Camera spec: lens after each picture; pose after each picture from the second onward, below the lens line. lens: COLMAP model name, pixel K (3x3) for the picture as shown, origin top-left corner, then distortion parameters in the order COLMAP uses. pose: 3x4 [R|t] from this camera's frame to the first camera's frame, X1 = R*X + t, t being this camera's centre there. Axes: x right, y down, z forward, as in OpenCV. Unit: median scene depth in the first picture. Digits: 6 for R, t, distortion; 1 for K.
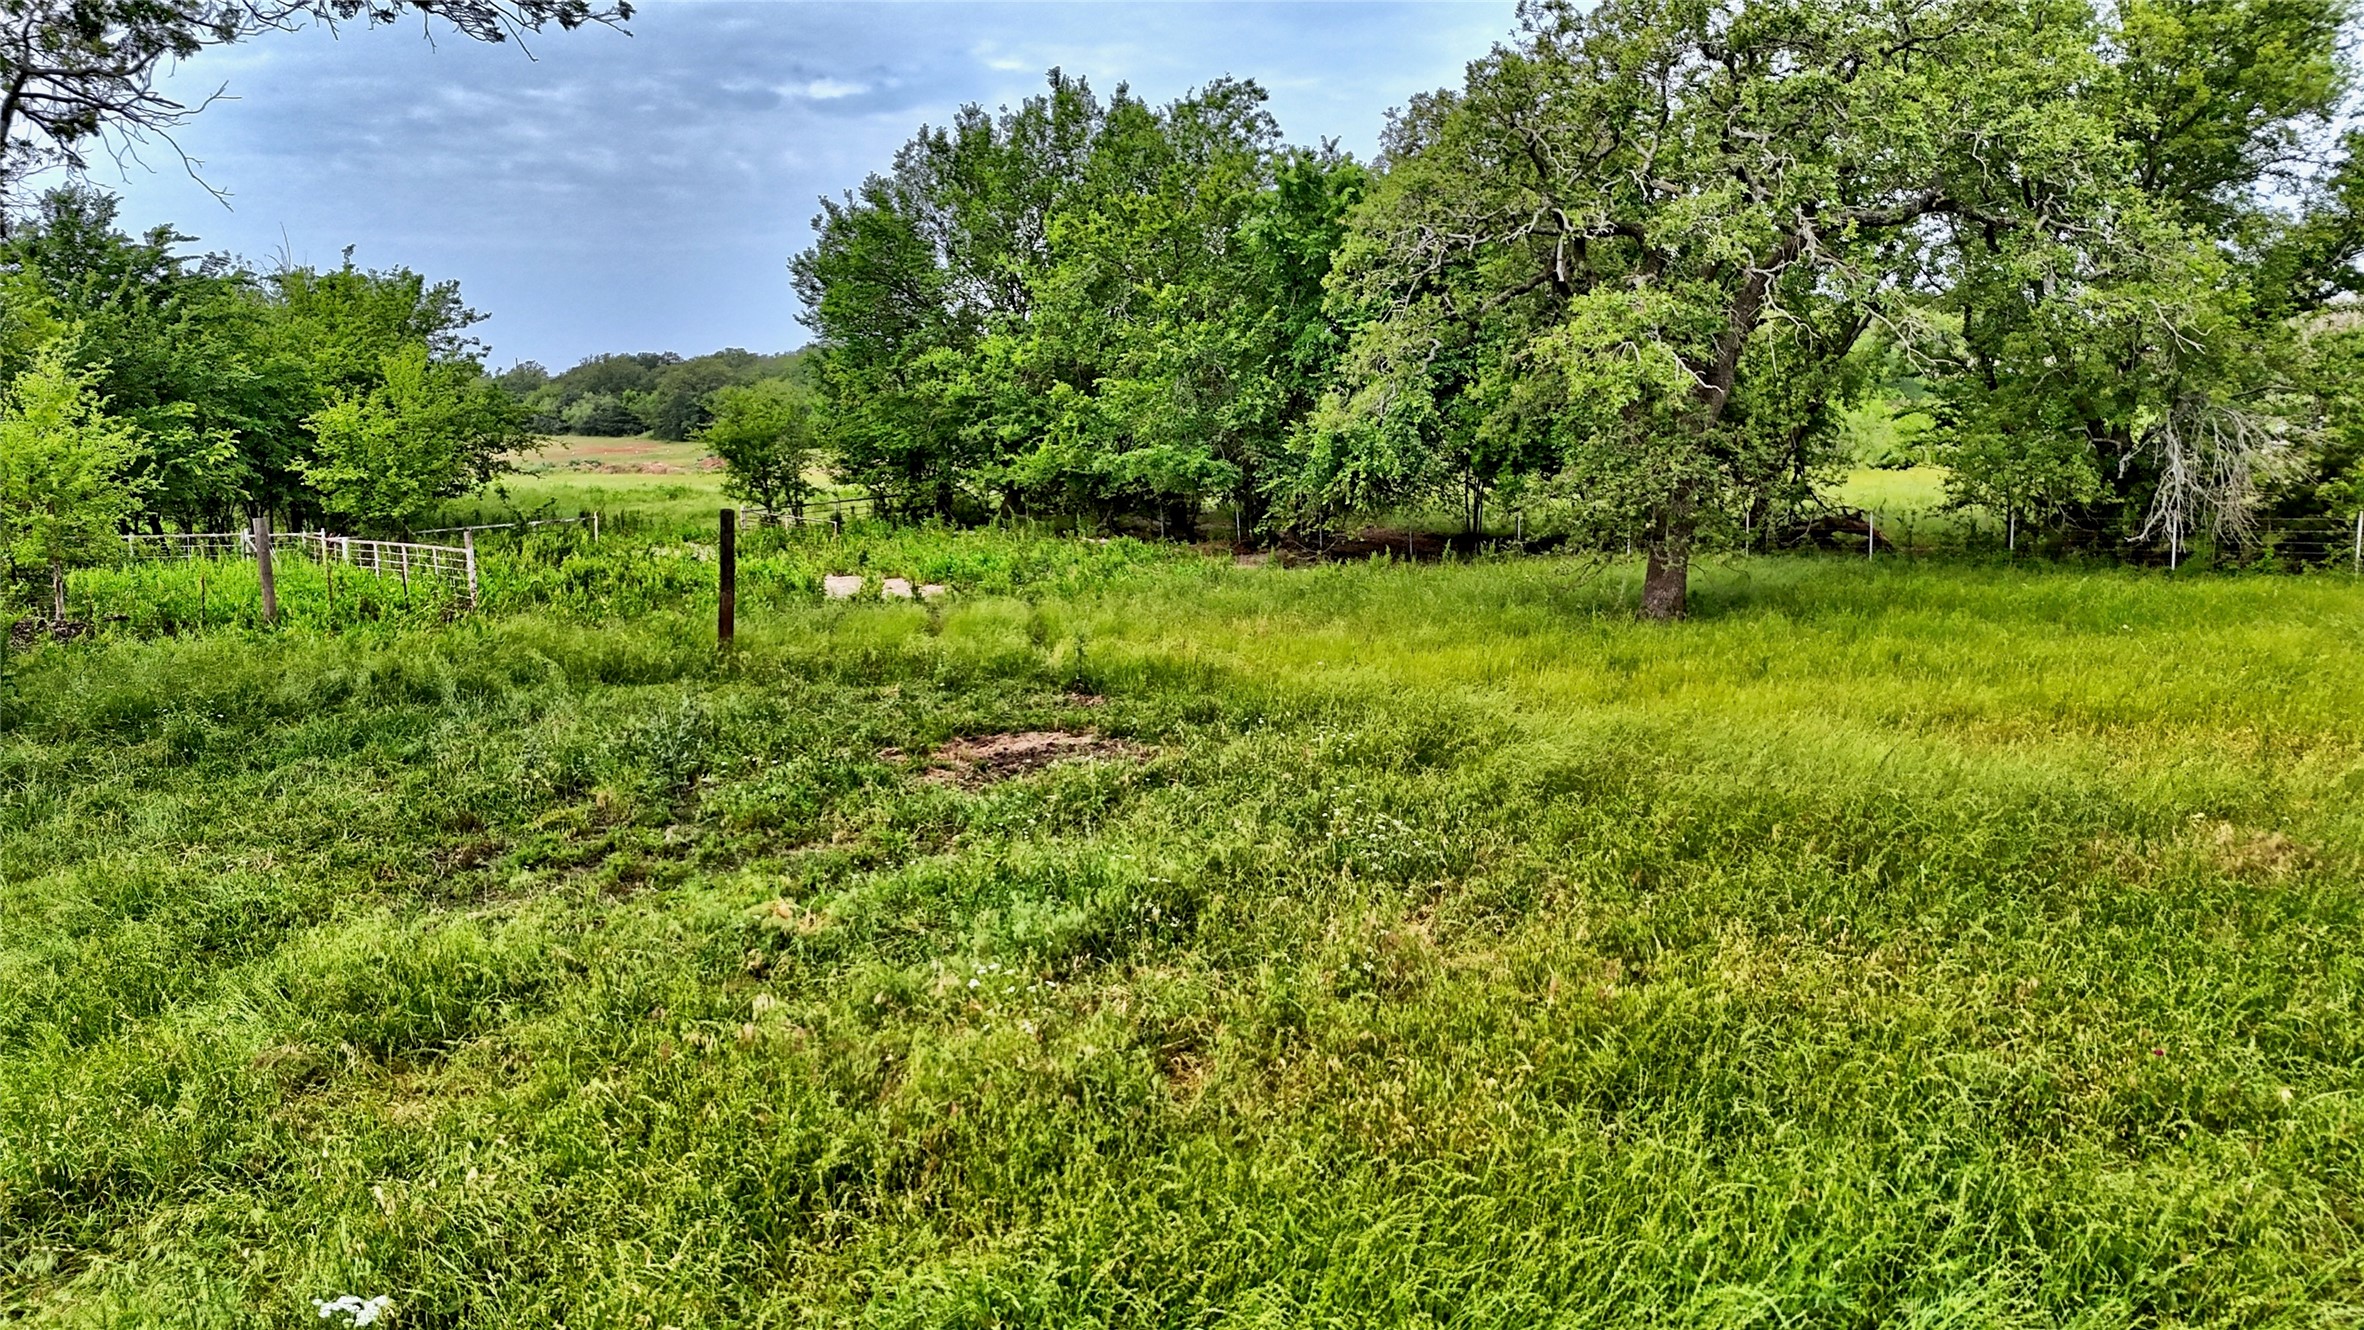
lens RADIAL K [[1756.6, 0, 1184.2], [0, 1756.6, 662.7], [0, 0, 1]] dist [0.040696, -0.025805]
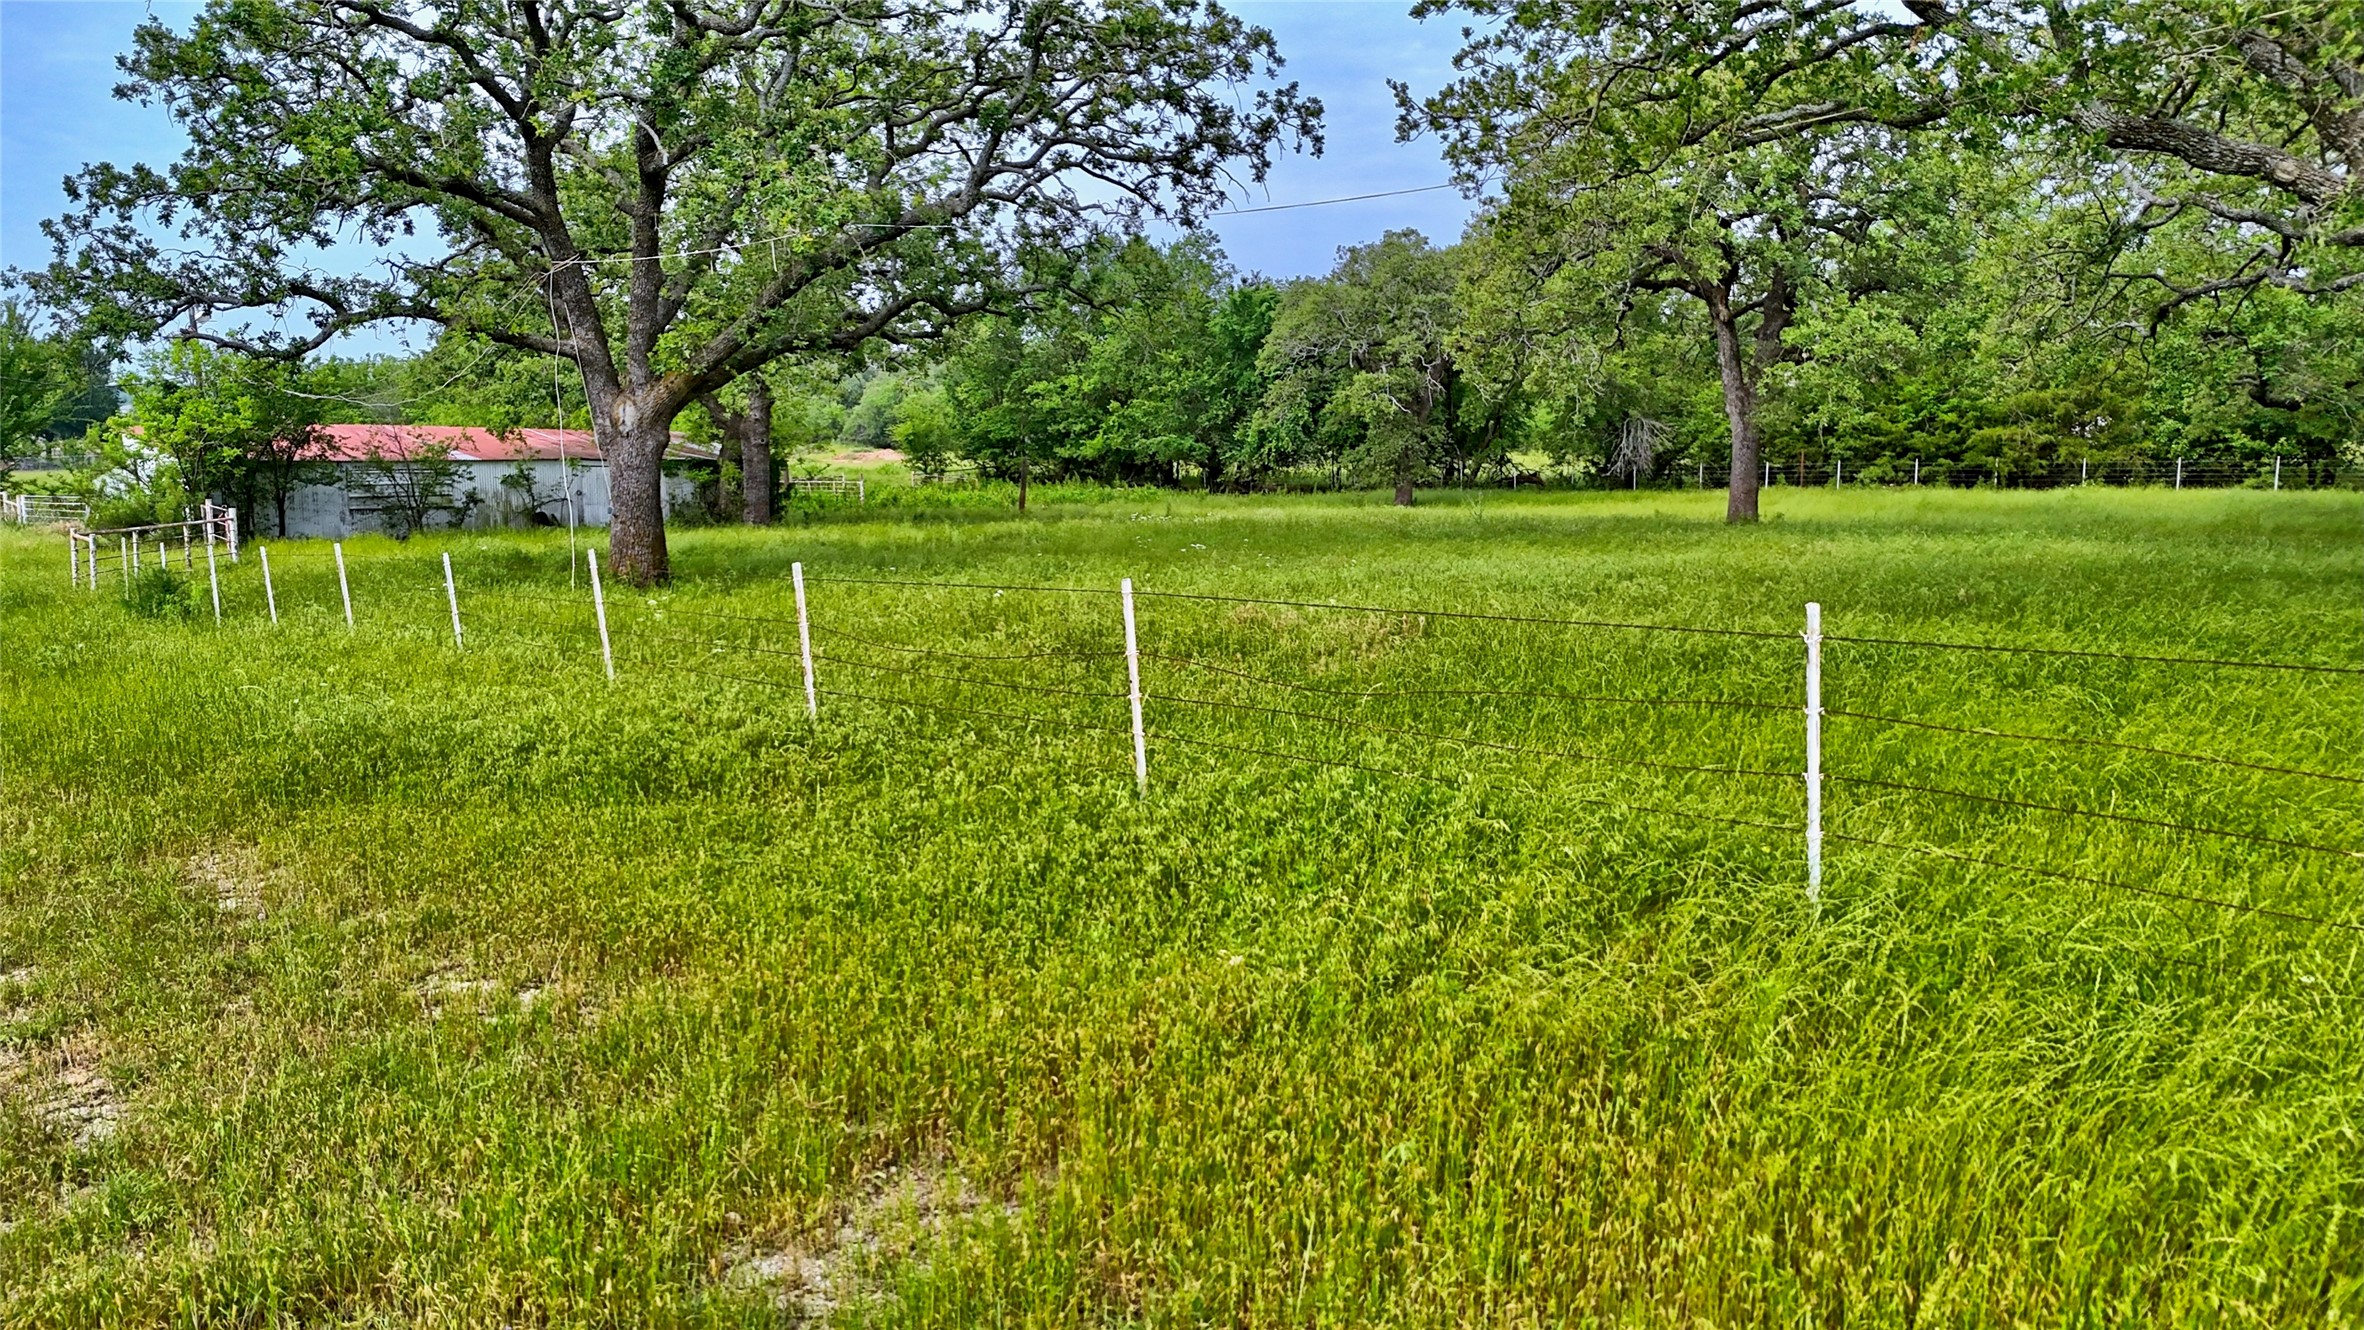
lens RADIAL K [[1756.6, 0, 1179.2], [0, 1756.6, 665.8], [0, 0, 1]] dist [0.040696, -0.025805]
pose [[0.999001, -0.000417, 0.044679, -0.085326], [0.000384, 1.000000, 0.000761, 0.122729], [-0.044679, -0.000743, 0.999001, -0.888646]]
